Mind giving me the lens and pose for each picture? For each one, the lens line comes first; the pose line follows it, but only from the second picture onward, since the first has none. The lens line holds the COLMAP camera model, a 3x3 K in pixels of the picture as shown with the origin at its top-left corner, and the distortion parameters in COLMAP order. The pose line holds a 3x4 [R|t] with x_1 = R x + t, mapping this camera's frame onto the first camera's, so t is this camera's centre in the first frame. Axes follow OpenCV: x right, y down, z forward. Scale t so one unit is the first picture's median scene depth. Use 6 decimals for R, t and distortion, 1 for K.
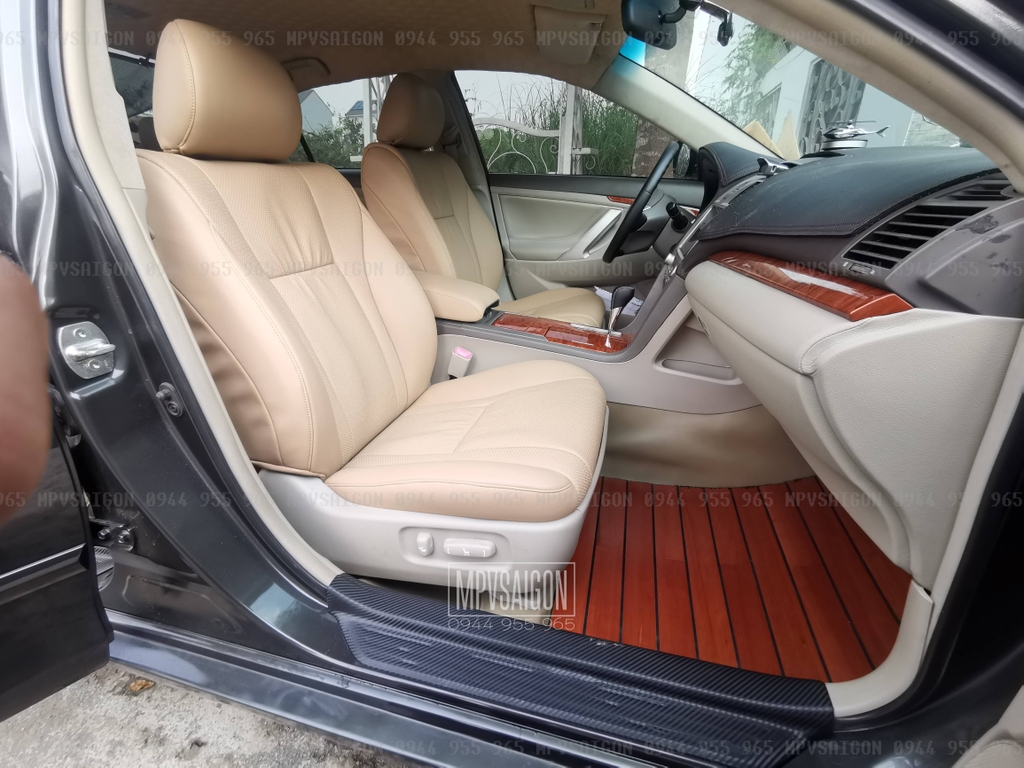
lens RADIAL K [[464.6, 0, 529.6], [0, 464.6, 386.1], [0, 0, 1]] dist [-0.000201, 0.013332]
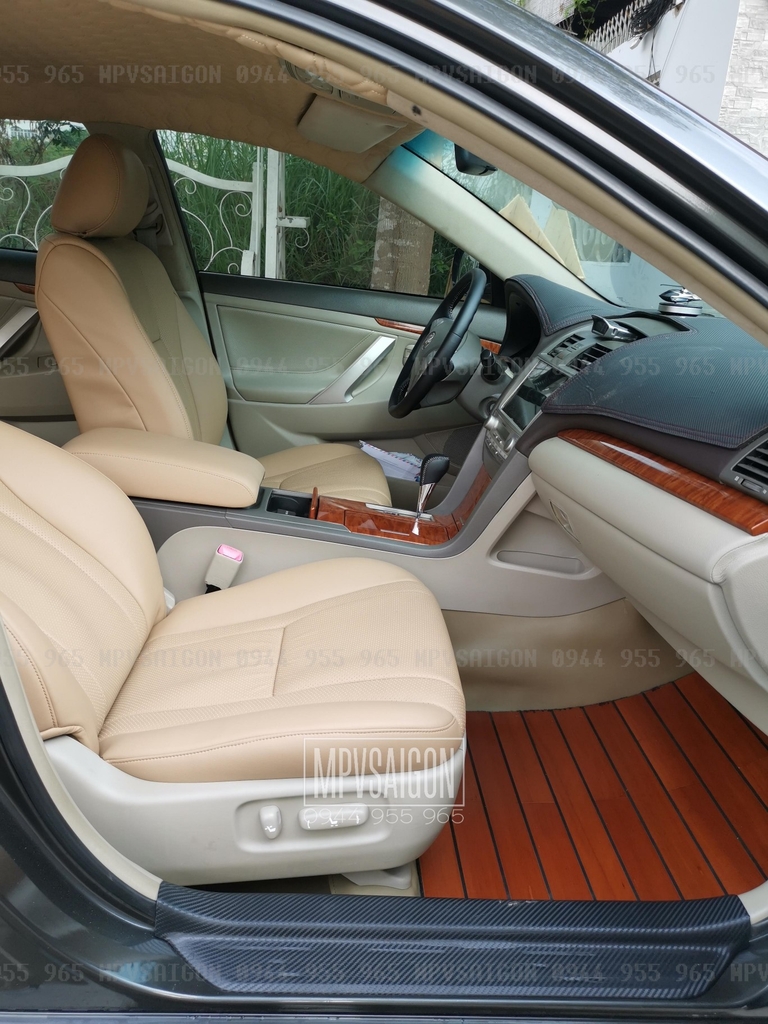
lens RADIAL K [[808.5, 0, 384.0], [0, 808.5, 512.0], [0, 0, 1]] dist [0.082355, -0.071589]
pose [[0.947397, -0.030058, 0.318646, -0.401759], [0.050084, 0.997238, -0.054840, -0.069394], [-0.316118, 0.067914, 0.946286, -0.303087]]
